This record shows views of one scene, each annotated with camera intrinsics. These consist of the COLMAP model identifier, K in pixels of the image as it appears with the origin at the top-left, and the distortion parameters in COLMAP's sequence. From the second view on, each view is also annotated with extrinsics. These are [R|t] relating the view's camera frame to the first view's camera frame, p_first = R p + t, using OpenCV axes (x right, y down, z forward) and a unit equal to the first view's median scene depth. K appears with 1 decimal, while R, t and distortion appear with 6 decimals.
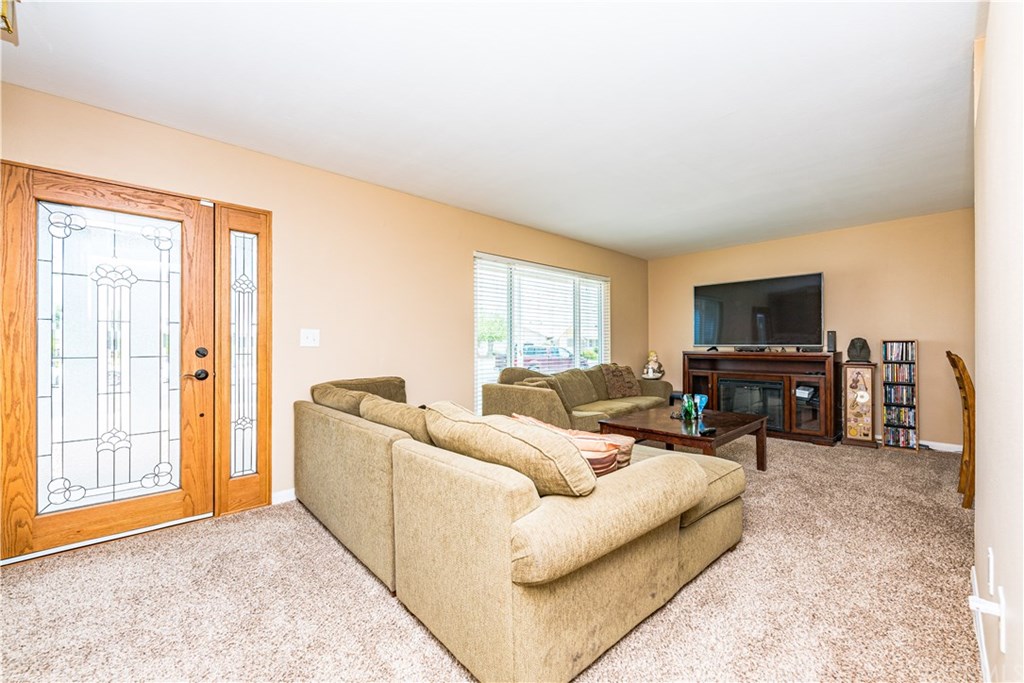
lens RADIAL K [[413.9, 0, 512.0], [0, 413.9, 341.5], [0, 0, 1]] dist [0.000030, 0.000249]
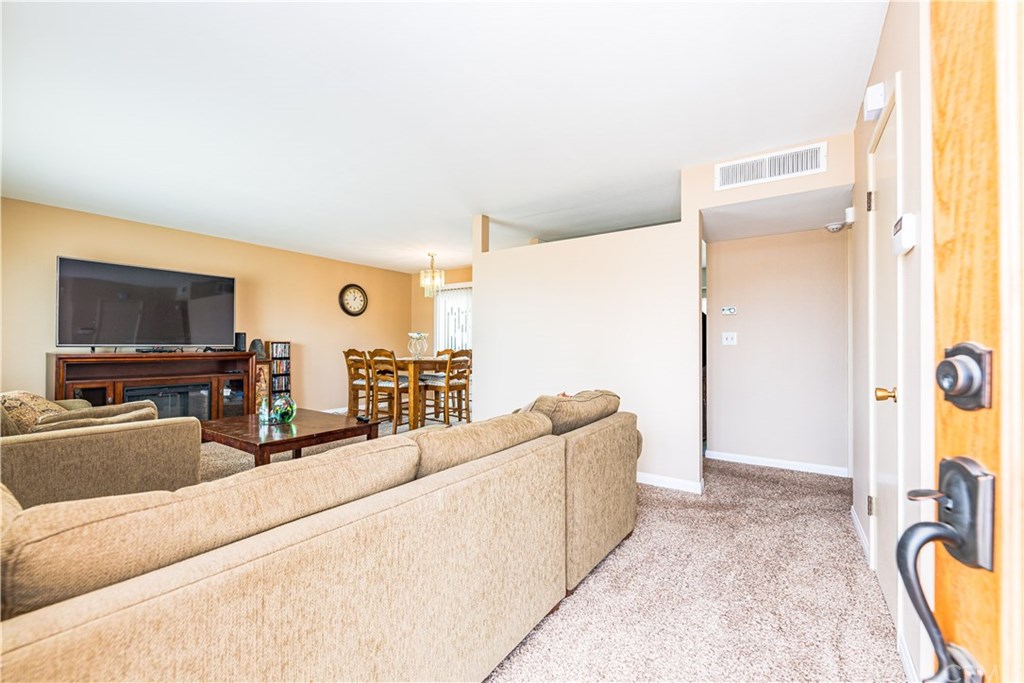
lens RADIAL K [[413.9, 0, 512.0], [0, 413.9, 341.5], [0, 0, 1]] dist [0.000030, 0.000249]
pose [[-0.221254, 0.012013, 0.975142, -0.493836], [-0.008751, 0.999859, -0.014303, 0.009027], [-0.975177, -0.011698, -0.221117, 0.570069]]
